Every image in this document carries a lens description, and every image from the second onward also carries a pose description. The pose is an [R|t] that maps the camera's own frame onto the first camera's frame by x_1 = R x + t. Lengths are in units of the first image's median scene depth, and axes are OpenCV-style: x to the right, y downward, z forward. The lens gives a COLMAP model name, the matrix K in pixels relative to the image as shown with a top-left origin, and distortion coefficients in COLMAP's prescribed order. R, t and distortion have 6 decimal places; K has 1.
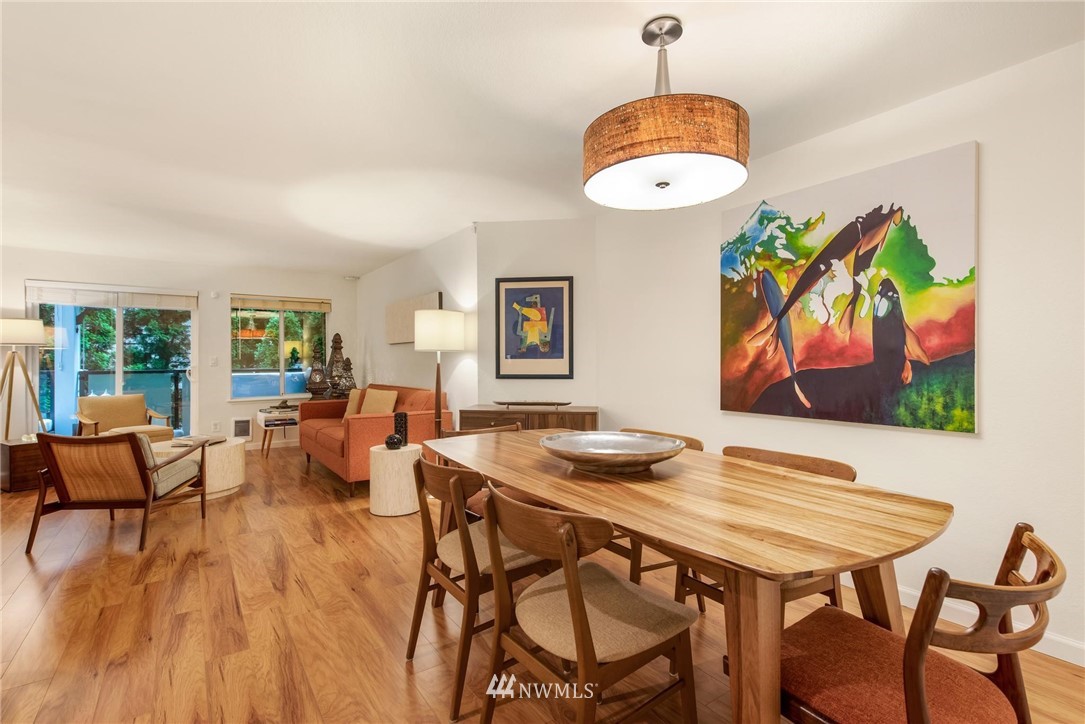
lens RADIAL K [[490.9, 0, 547.5], [0, 490.9, 365.1], [0, 0, 1]] dist [-0.001696, -0.000363]
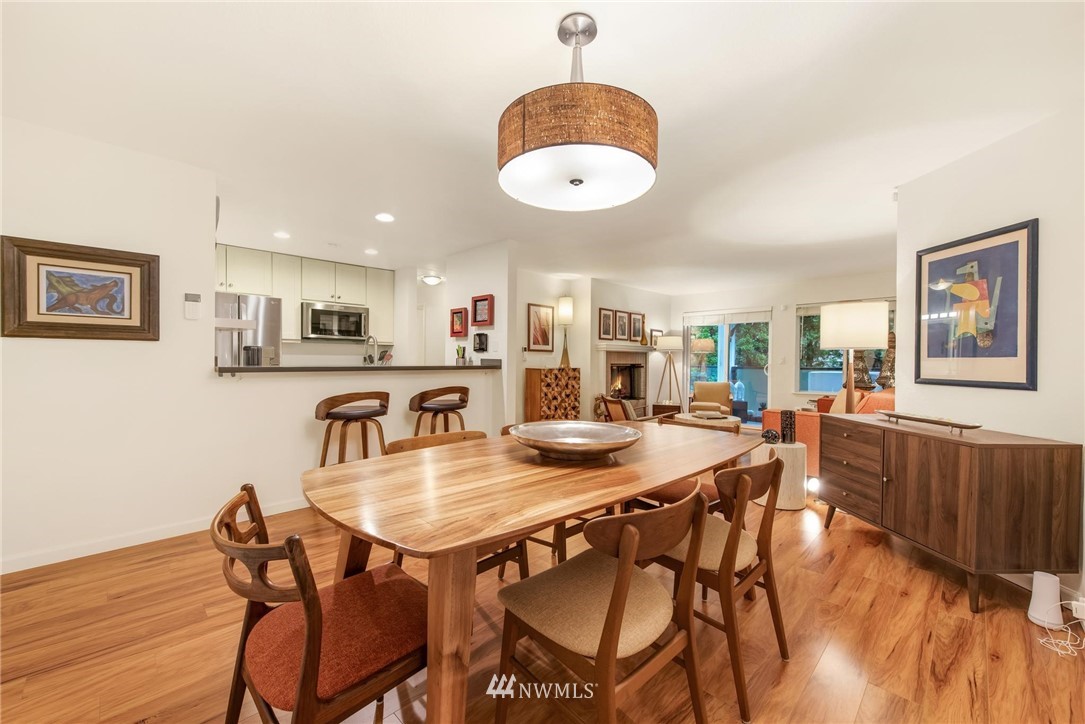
lens RADIAL K [[431.0, 0, 544.1], [0, 431.0, 356.4], [0, 0, 1]] dist [-0.000252, -0.000175]
pose [[0.155242, -0.005085, -0.987863, 0.703282], [-0.013767, 0.999879, -0.007310, -0.002282], [0.987781, 0.014734, 0.155153, 0.491290]]
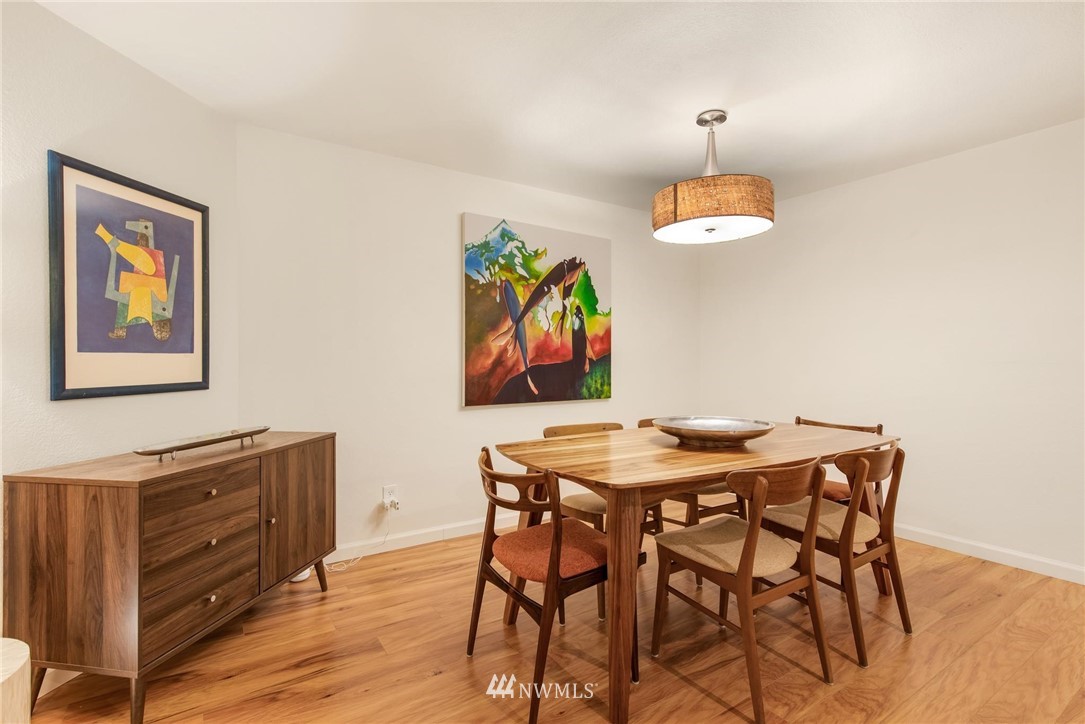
lens RADIAL K [[490.9, 0, 547.5], [0, 490.9, 365.1], [0, 0, 1]] dist [-0.001696, -0.000363]
pose [[0.048000, -0.012462, 0.998770, -0.732975], [0.005697, 0.999909, 0.012203, -0.006141], [-0.998831, 0.005104, 0.048067, 0.866045]]
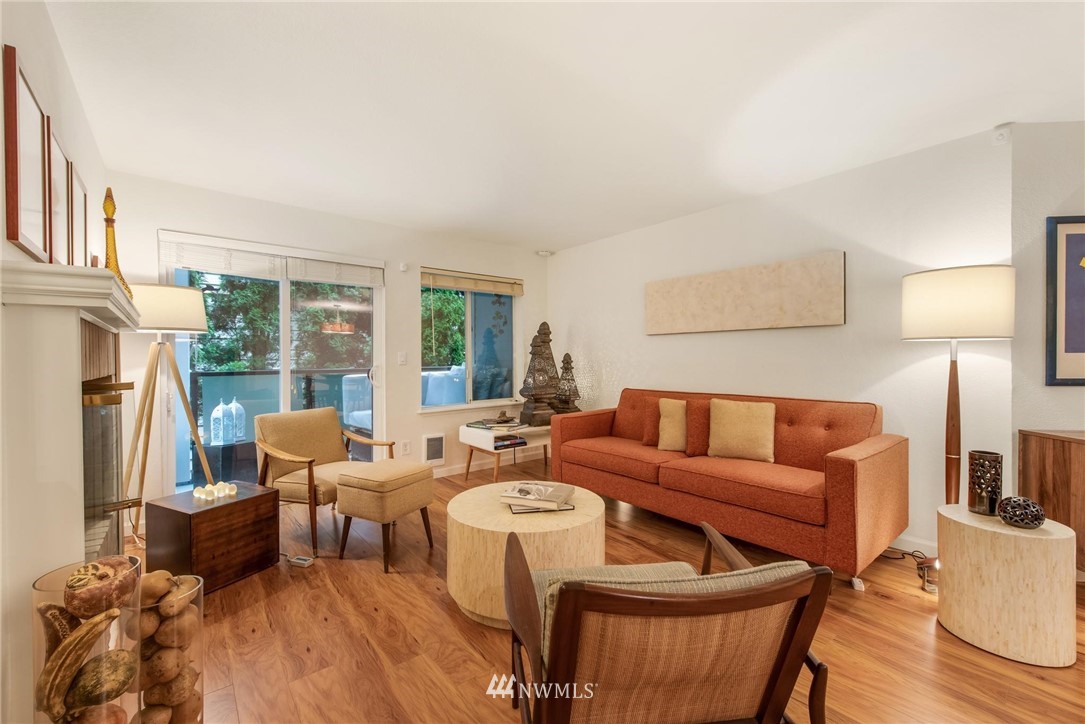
lens RADIAL K [[464.7, 0, 542.5], [0, 464.7, 362.0], [0, 0, 1]] dist [0.023811, -0.000024]
pose [[0.998126, -0.006422, 0.060856, -1.136497], [0.006374, 0.999979, 0.000972, -0.008708], [-0.060861, -0.000583, 0.998146, 0.688416]]
